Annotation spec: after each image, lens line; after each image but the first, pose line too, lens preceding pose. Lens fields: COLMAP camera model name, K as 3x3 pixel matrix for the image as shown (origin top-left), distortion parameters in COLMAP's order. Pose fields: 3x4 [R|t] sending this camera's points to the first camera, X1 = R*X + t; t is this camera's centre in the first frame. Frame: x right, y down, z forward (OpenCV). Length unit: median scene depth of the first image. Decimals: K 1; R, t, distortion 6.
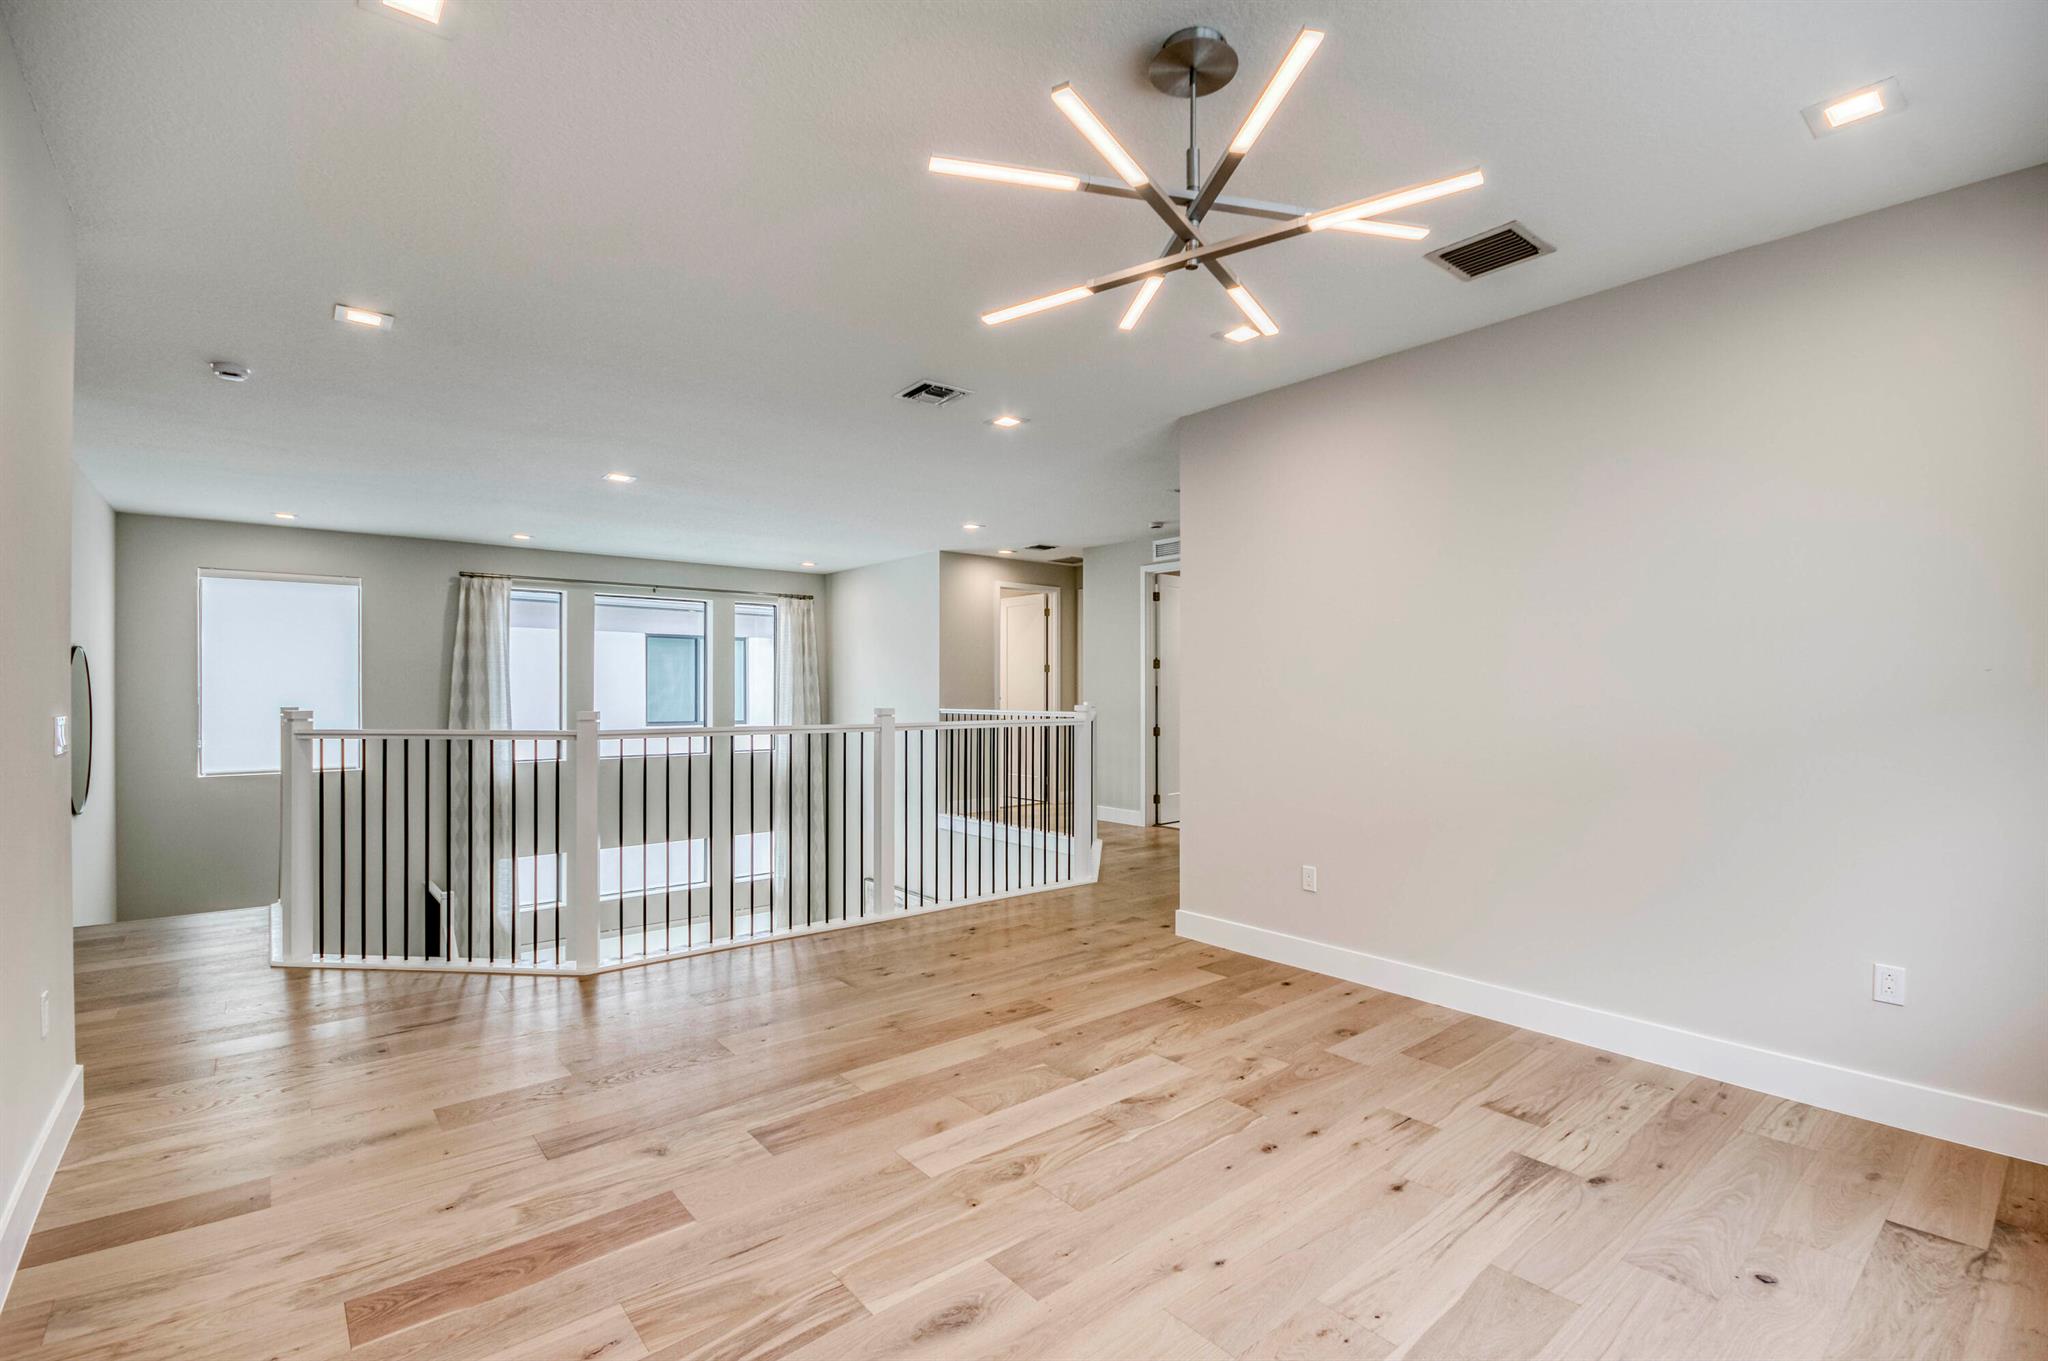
lens RADIAL K [[916.6, 0, 1038.2], [0, 916.6, 697.7], [0, 0, 1]] dist [-0.001218, -0.000501]
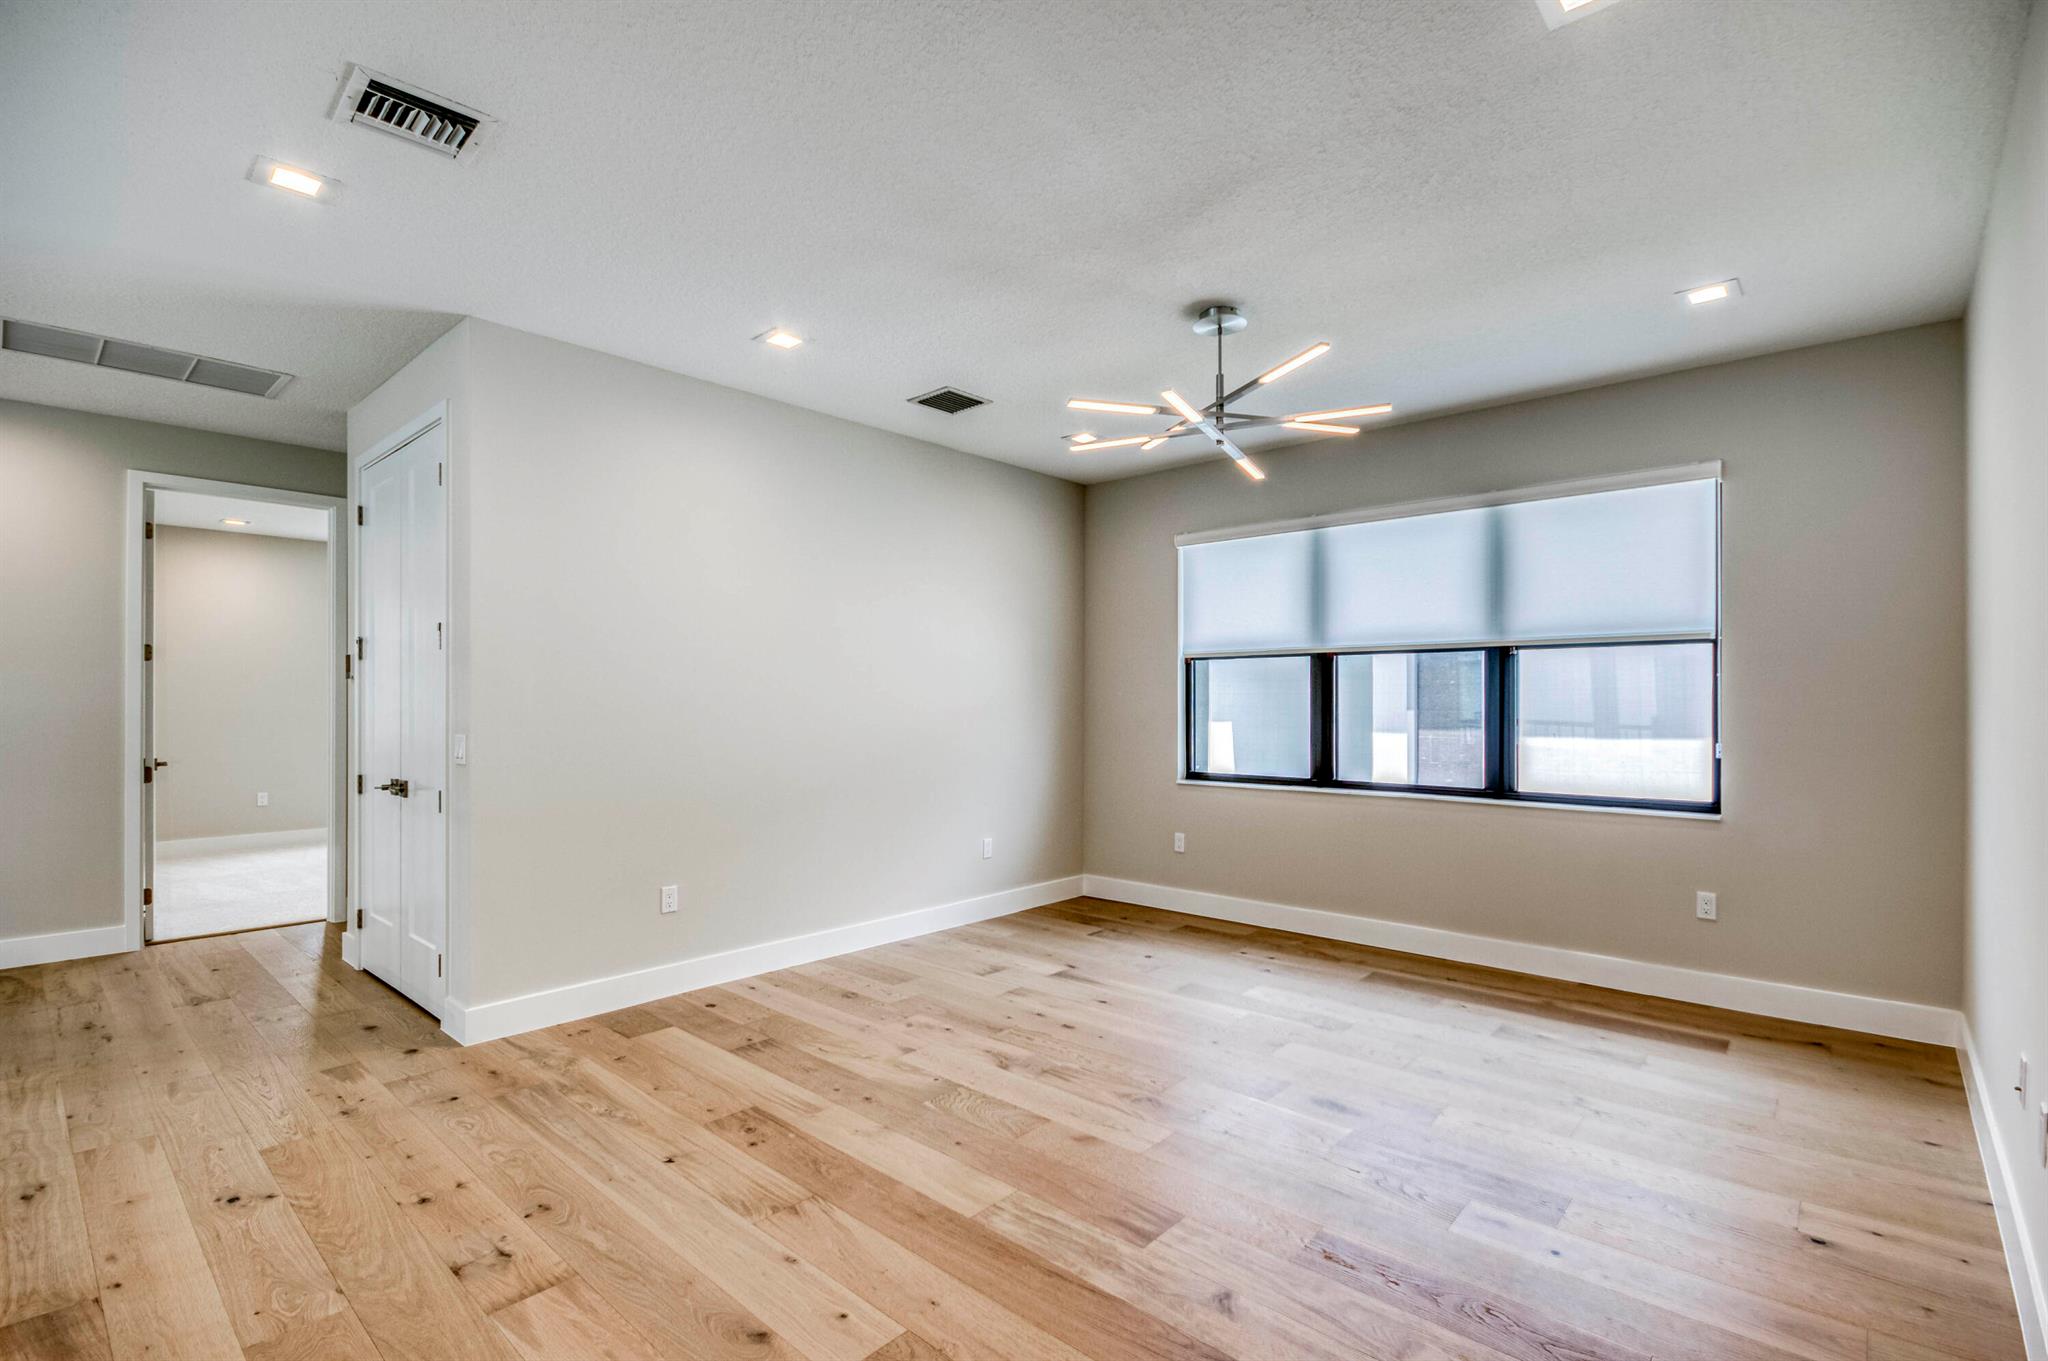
lens RADIAL K [[916.6, 0, 1038.2], [0, 916.6, 697.7], [0, 0, 1]] dist [-0.001218, -0.000501]
pose [[-0.138373, 0.004781, 0.990369, -0.847525], [0.004198, 0.999982, -0.004241, -0.005874], [-0.990371, 0.003571, -0.138391, 0.921705]]
